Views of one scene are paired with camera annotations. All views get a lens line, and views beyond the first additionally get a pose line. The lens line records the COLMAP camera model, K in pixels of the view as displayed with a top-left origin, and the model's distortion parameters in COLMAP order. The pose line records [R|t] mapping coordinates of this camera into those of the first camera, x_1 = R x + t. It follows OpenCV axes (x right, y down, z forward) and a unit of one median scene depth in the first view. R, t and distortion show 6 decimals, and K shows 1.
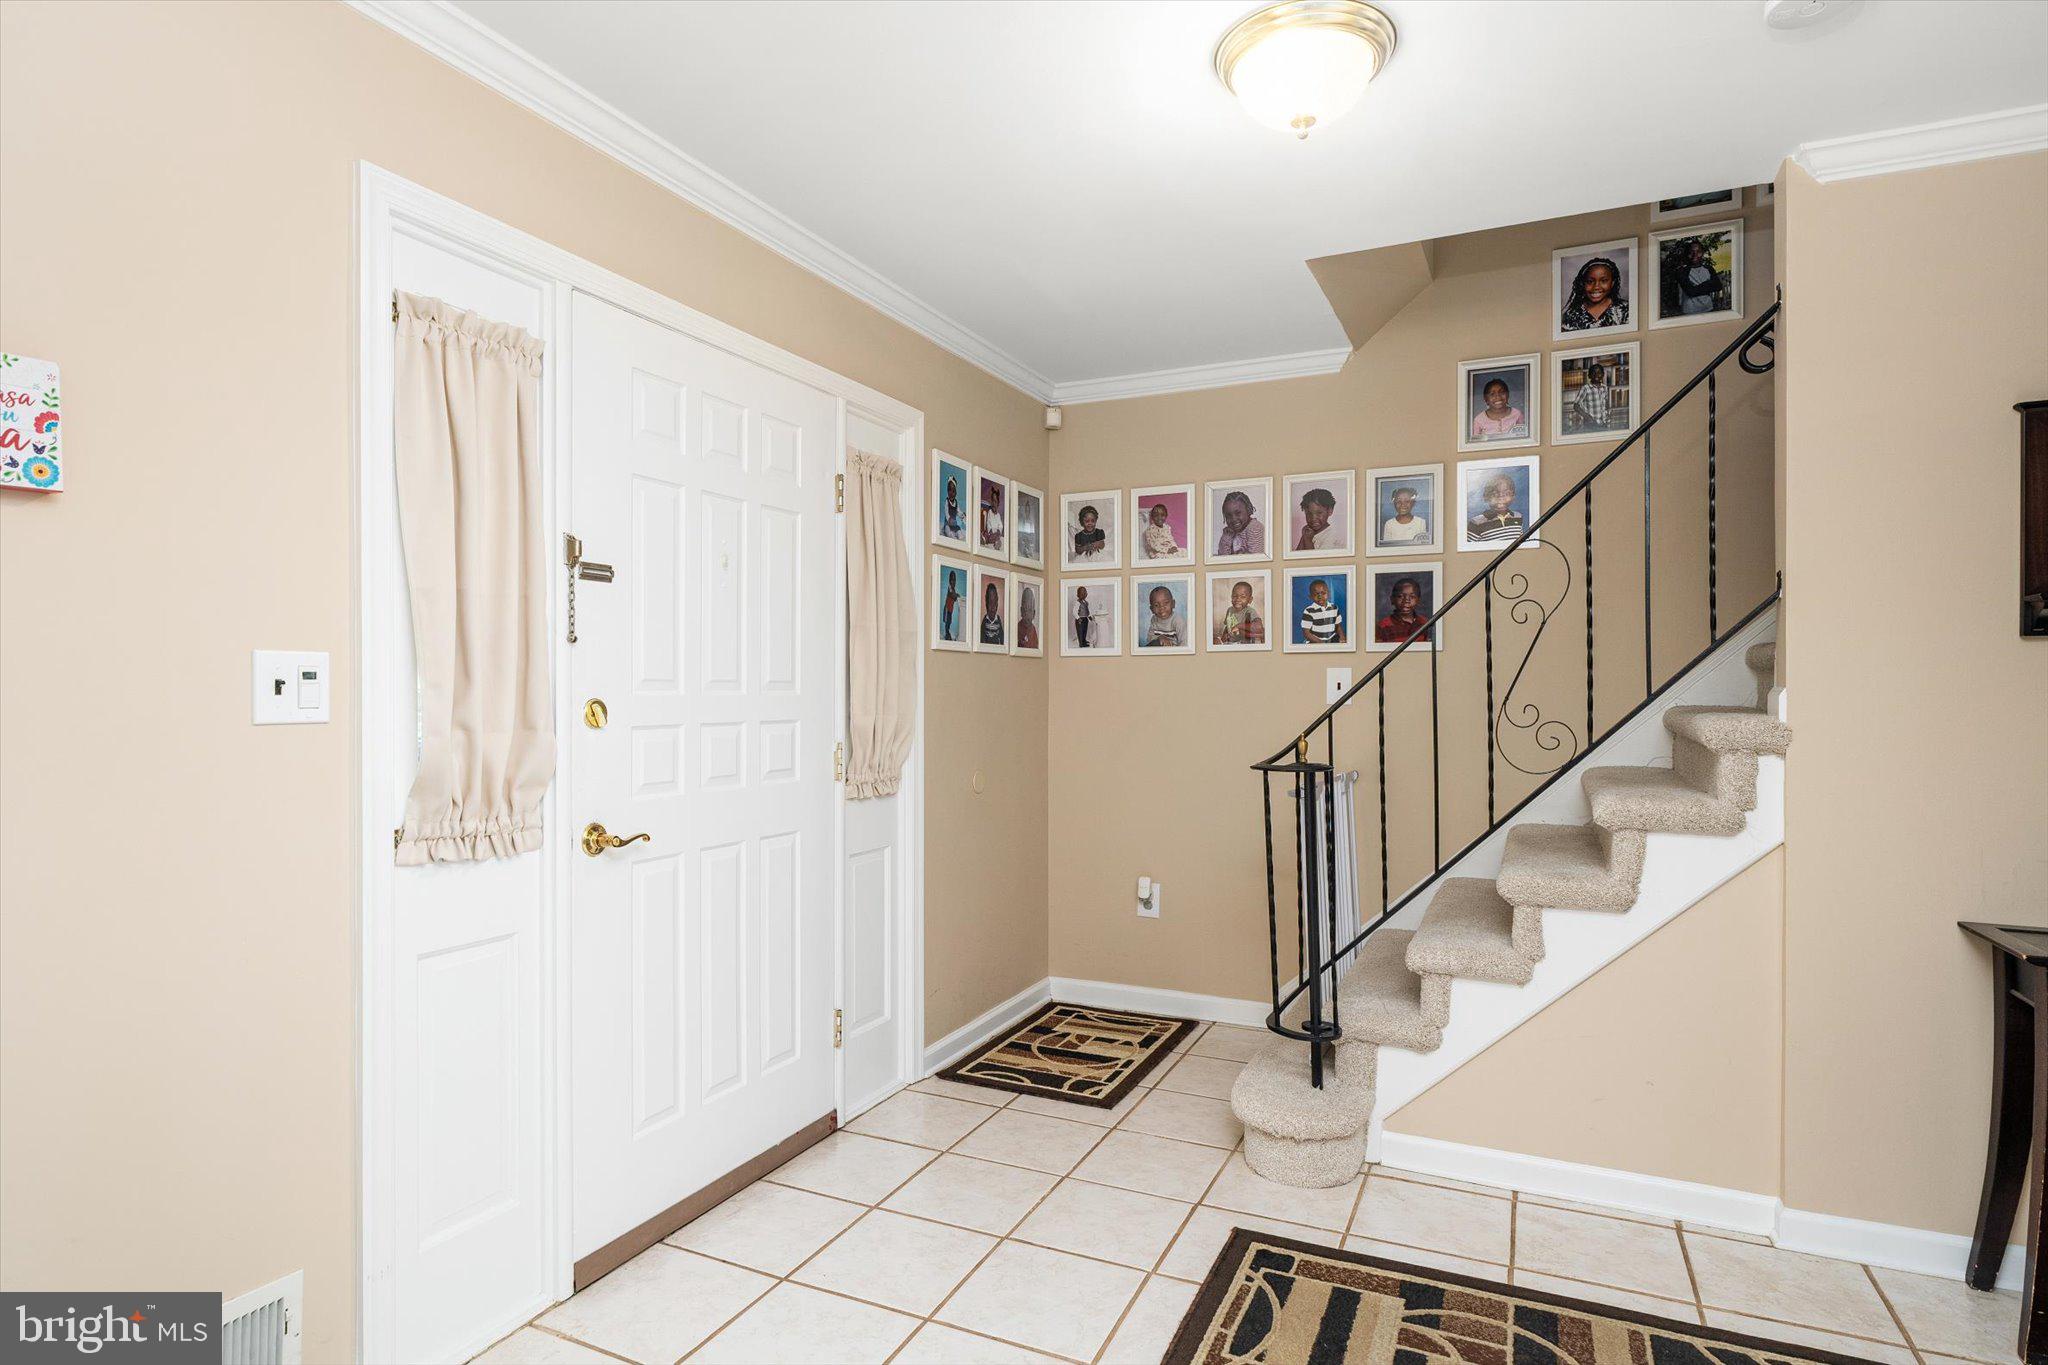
lens RADIAL K [[1093.0, 0, 1028.3], [0, 1093.0, 690.5], [0, 0, 1]] dist [0.000172, -0.000118]
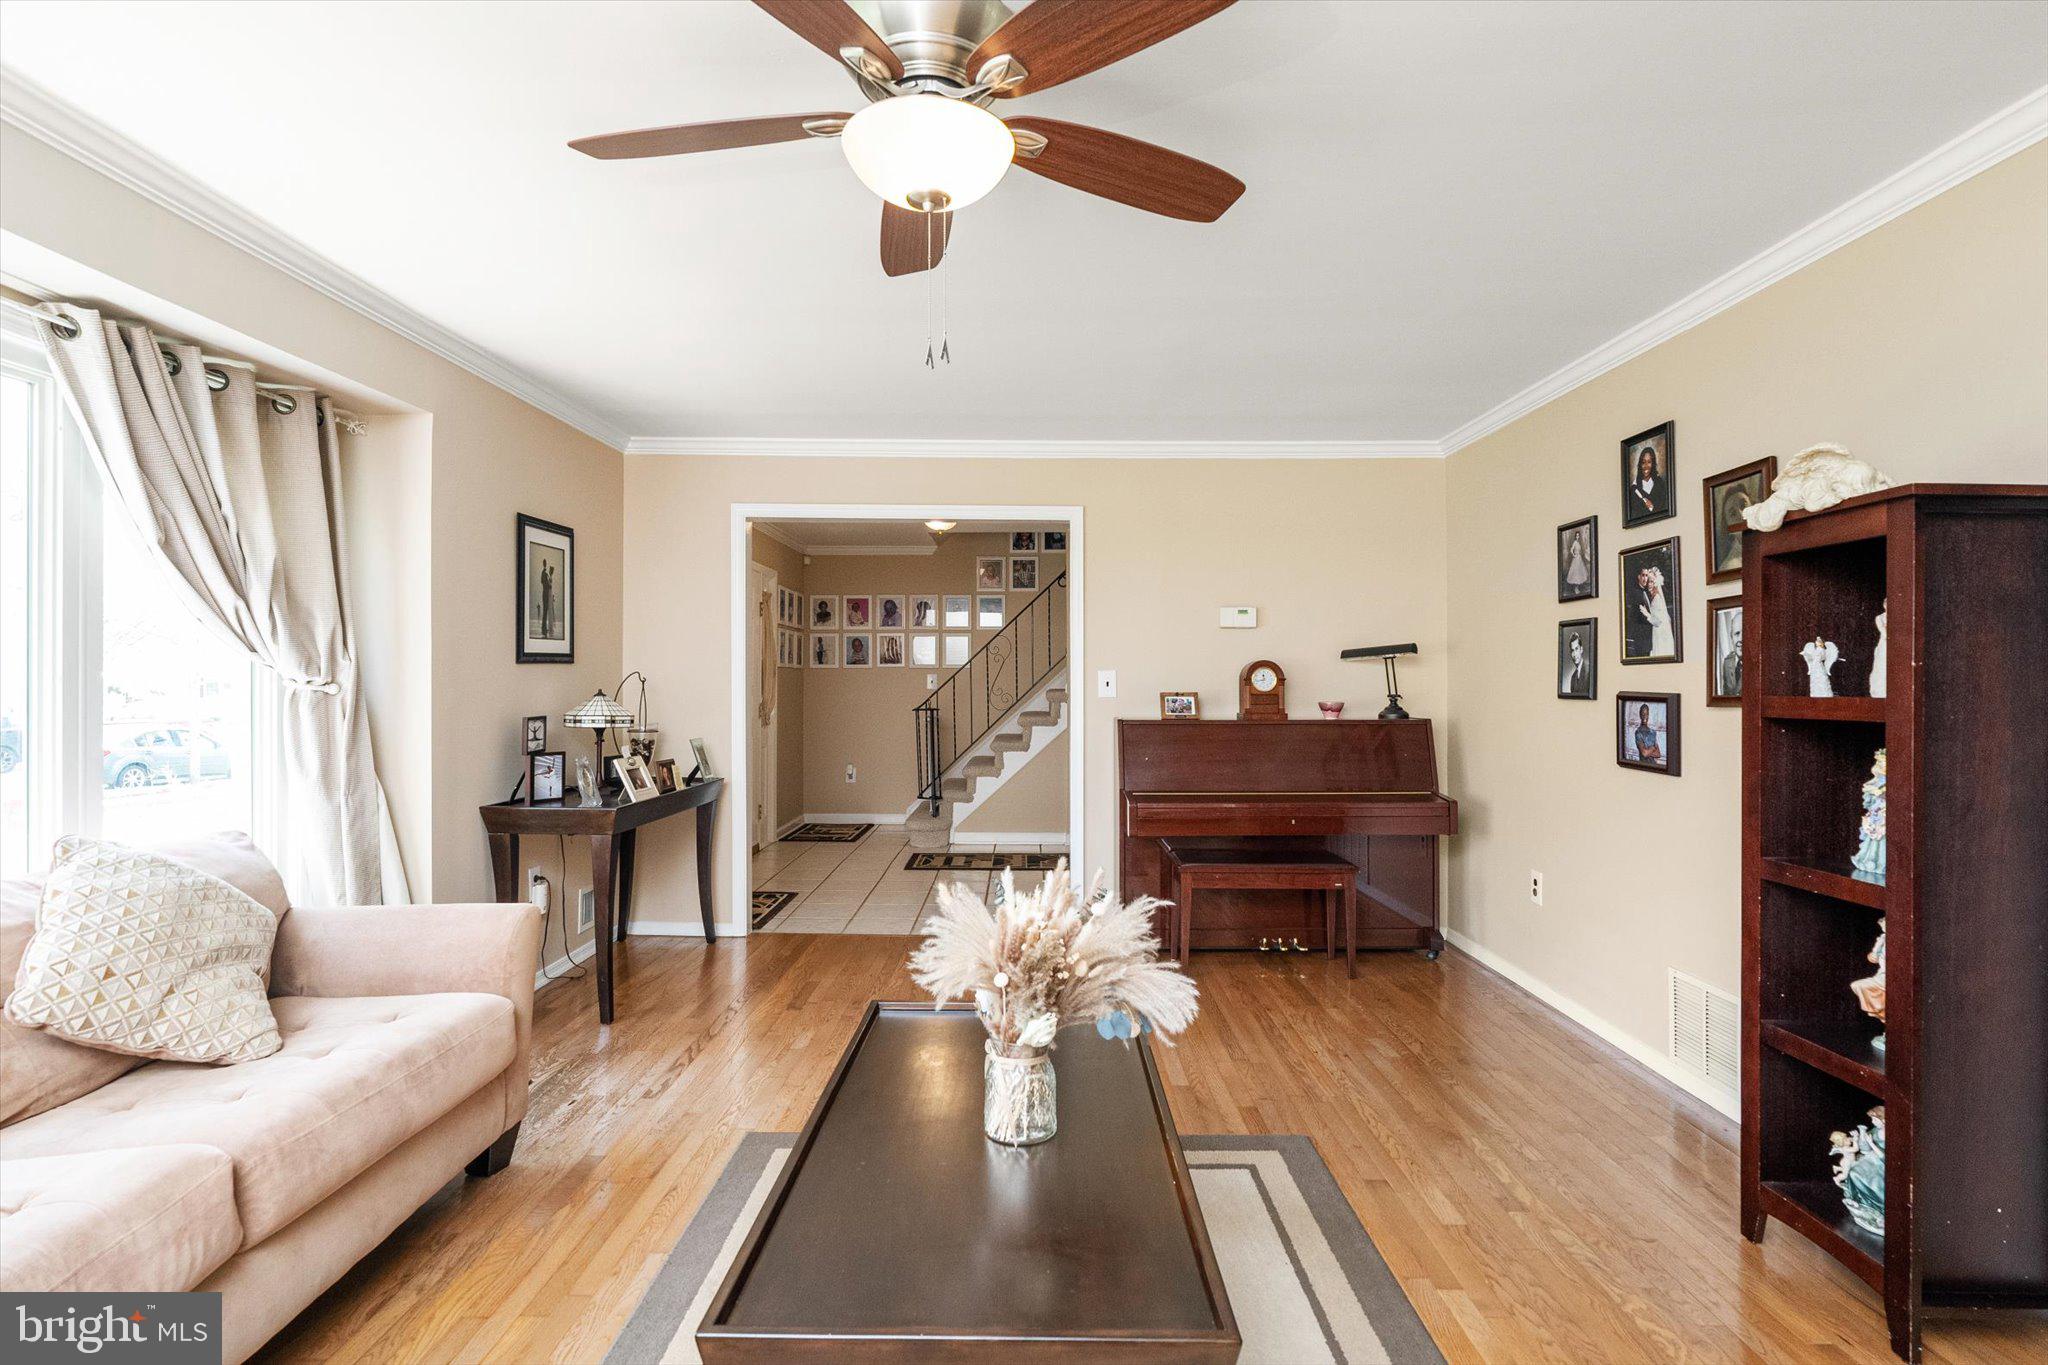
lens RADIAL K [[1023.8, 0, 1022.5], [0, 1023.8, 679.8], [0, 0, 1]] dist [-0.006296, -0.000570]
pose [[0.908852, 0.000922, 0.417118, -0.471058], [0.001121, 0.999989, -0.004654, 0.002716], [-0.417117, 0.004697, 0.908841, -1.129824]]
